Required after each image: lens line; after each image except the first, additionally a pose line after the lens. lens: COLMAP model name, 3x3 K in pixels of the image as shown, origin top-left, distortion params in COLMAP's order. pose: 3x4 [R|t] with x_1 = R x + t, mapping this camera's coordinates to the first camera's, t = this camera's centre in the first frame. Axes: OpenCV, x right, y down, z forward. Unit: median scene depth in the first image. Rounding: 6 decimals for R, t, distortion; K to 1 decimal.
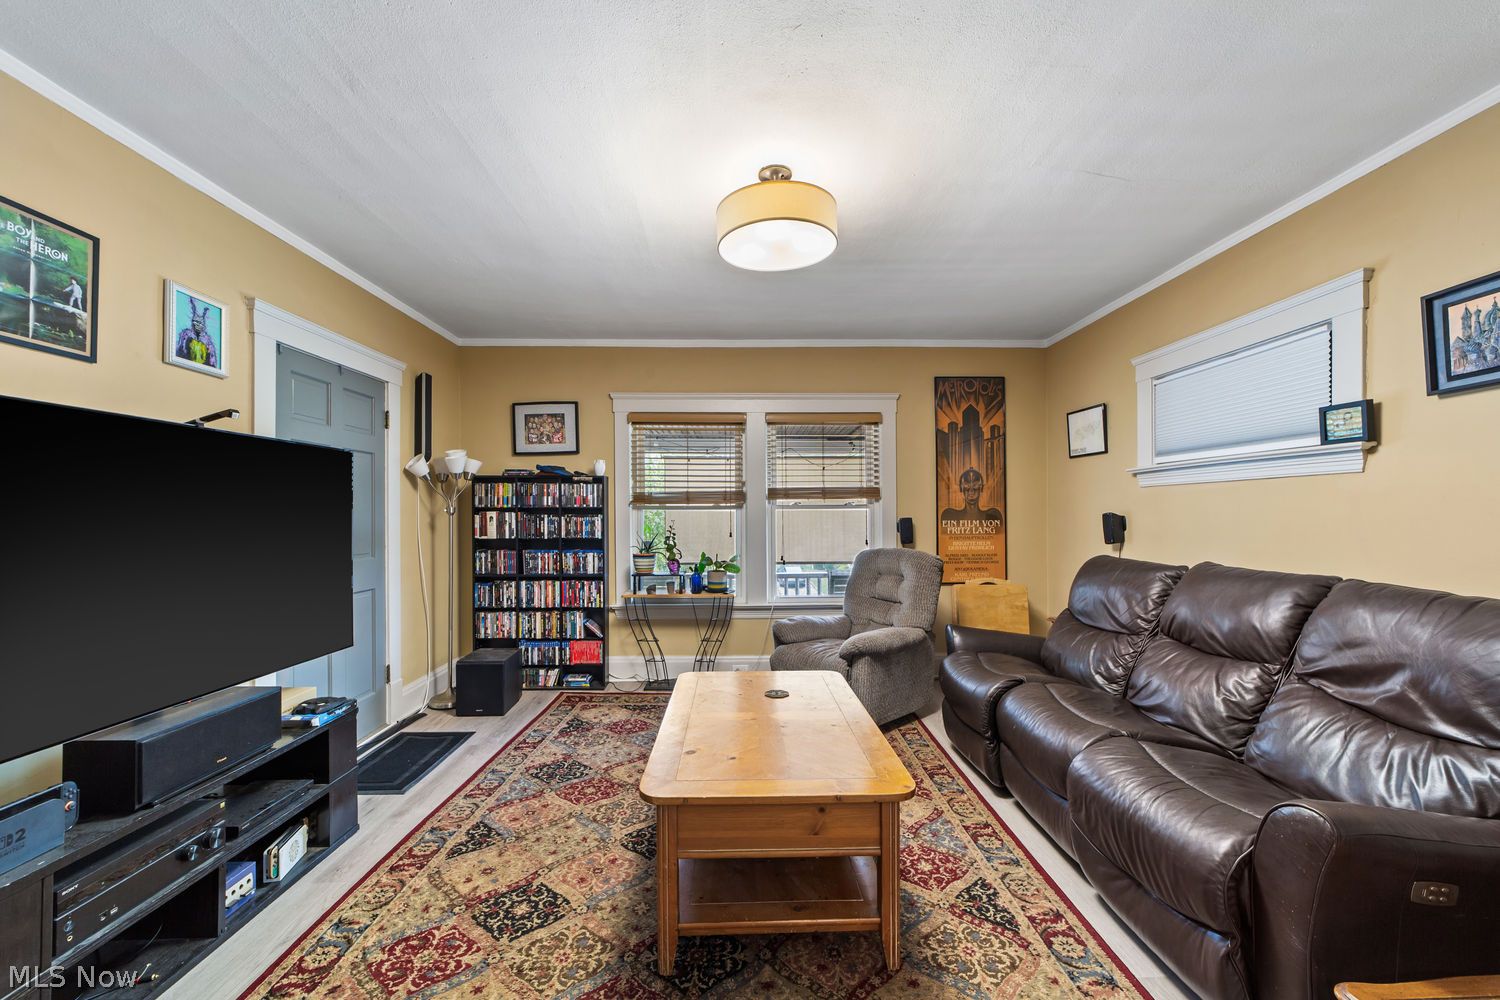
lens RADIAL K [[584.5, 0, 735.3], [0, 584.5, 507.0], [0, 0, 1]] dist [-0.014973, 0.005261]
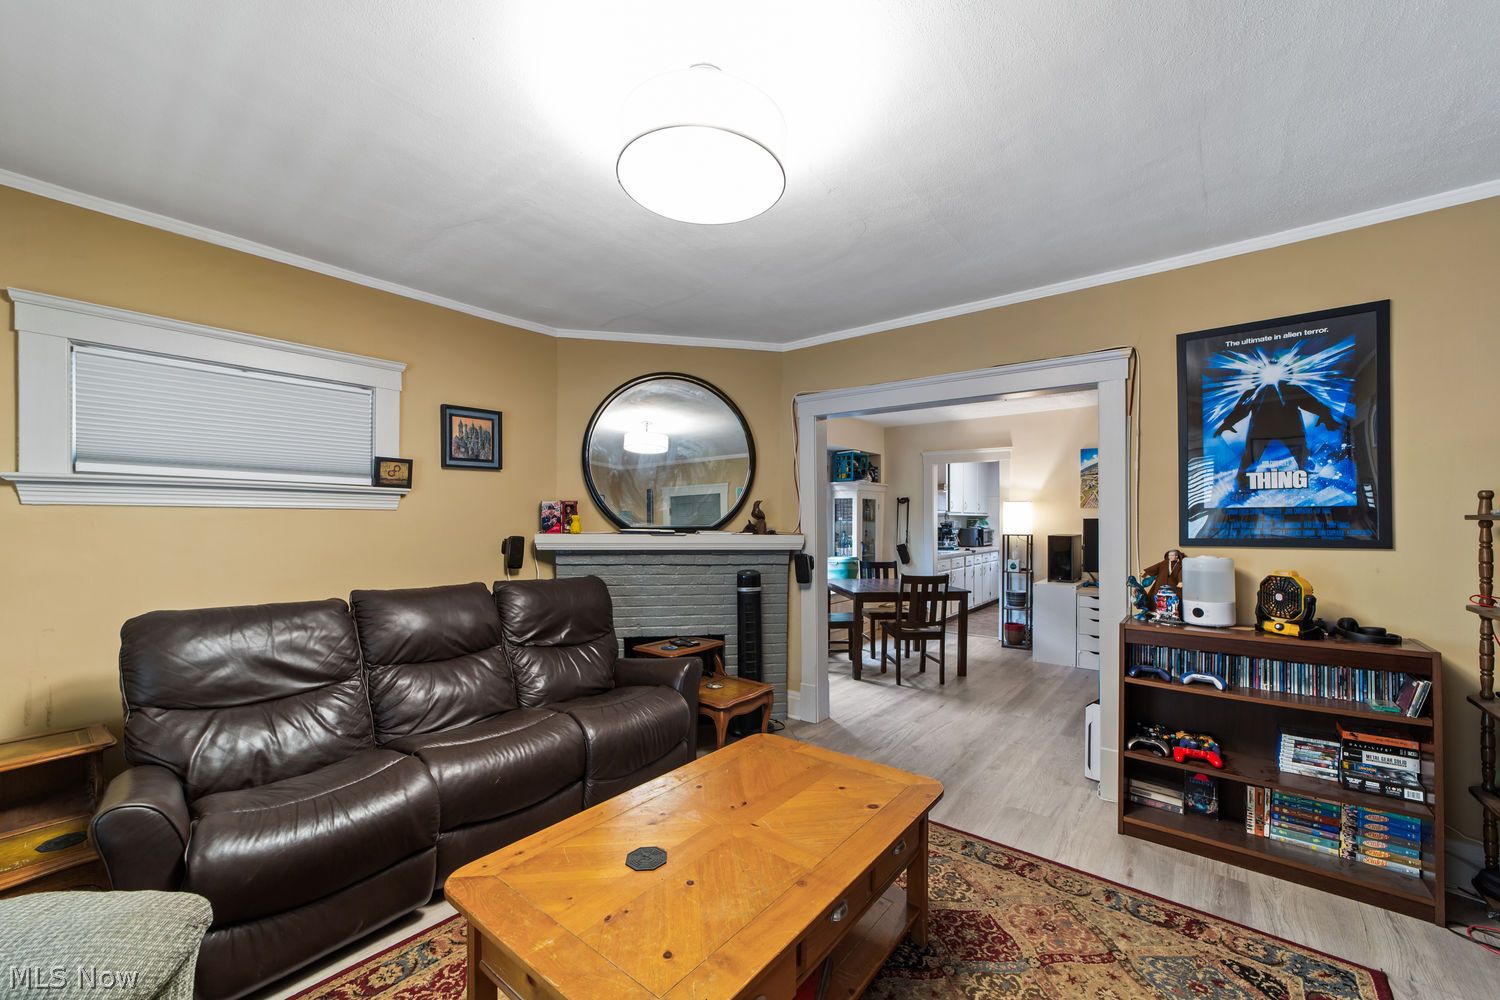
lens RADIAL K [[584.5, 0, 745.9], [0, 584.5, 512.3], [0, 0, 1]] dist [-0.014973, 0.005261]
pose [[-0.782211, 0.013615, 0.622864, -0.419498], [-0.006823, 0.999514, -0.030417, -0.018400], [-0.622976, -0.028042, -0.781738, 1.550823]]
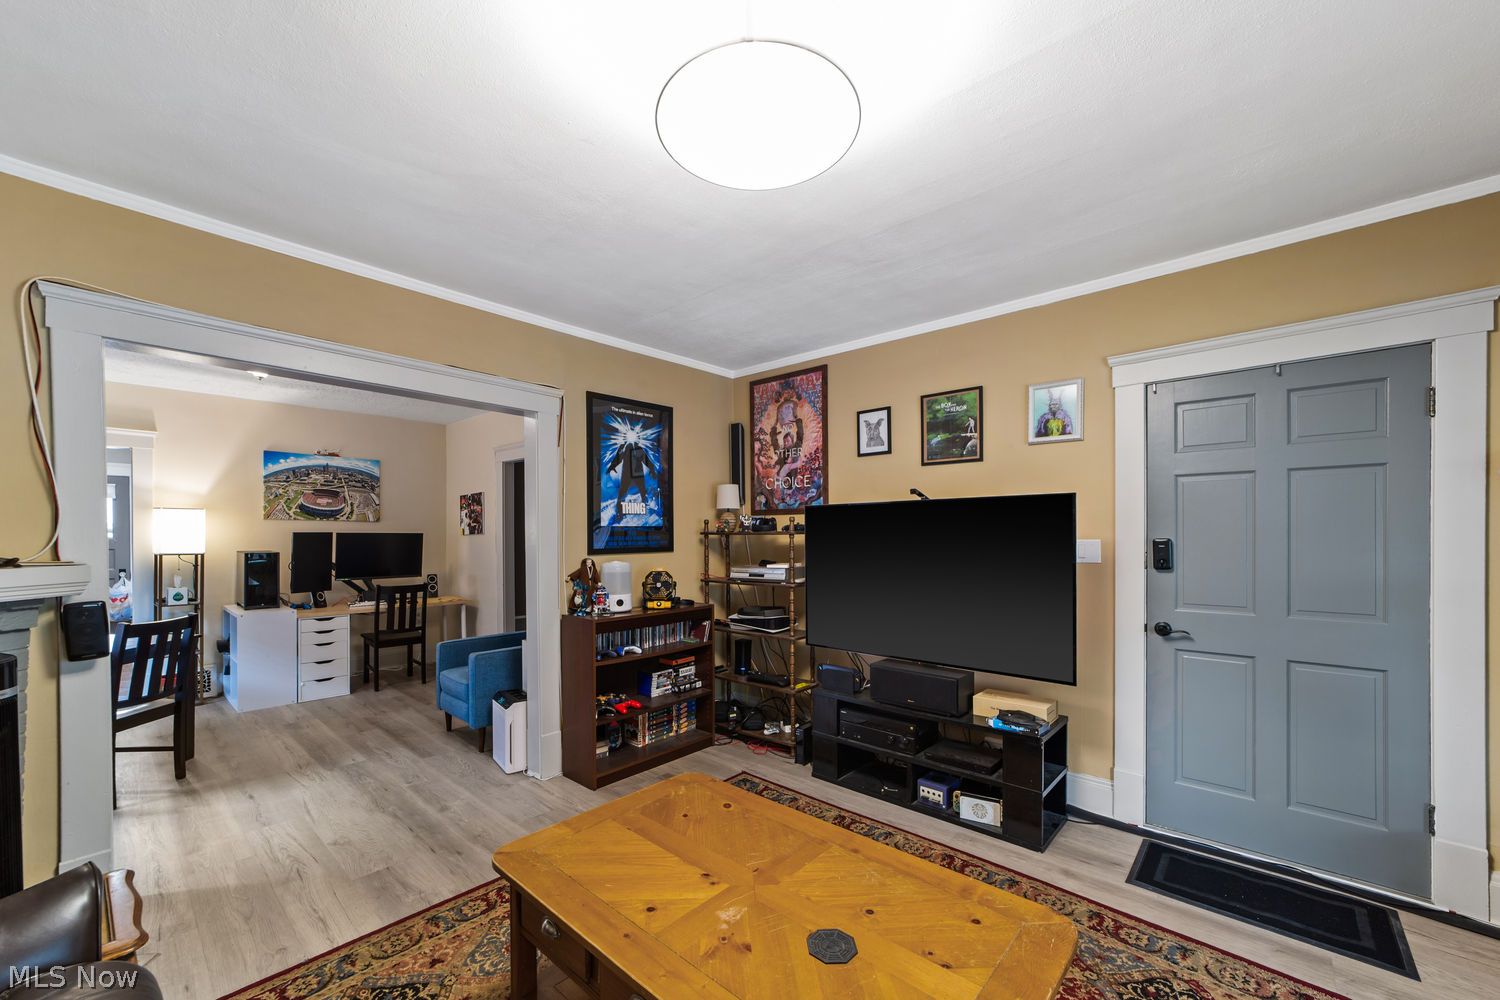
lens RADIAL K [[584.5, 0, 742.2], [0, 584.5, 535.2], [0, 0, 1]] dist [-0.014973, 0.005261]
pose [[-0.670235, 0.007446, -0.742111, 0.536026], [0.015522, 0.999872, -0.003986, -0.032131], [0.741986, -0.014191, -0.670265, 1.399838]]
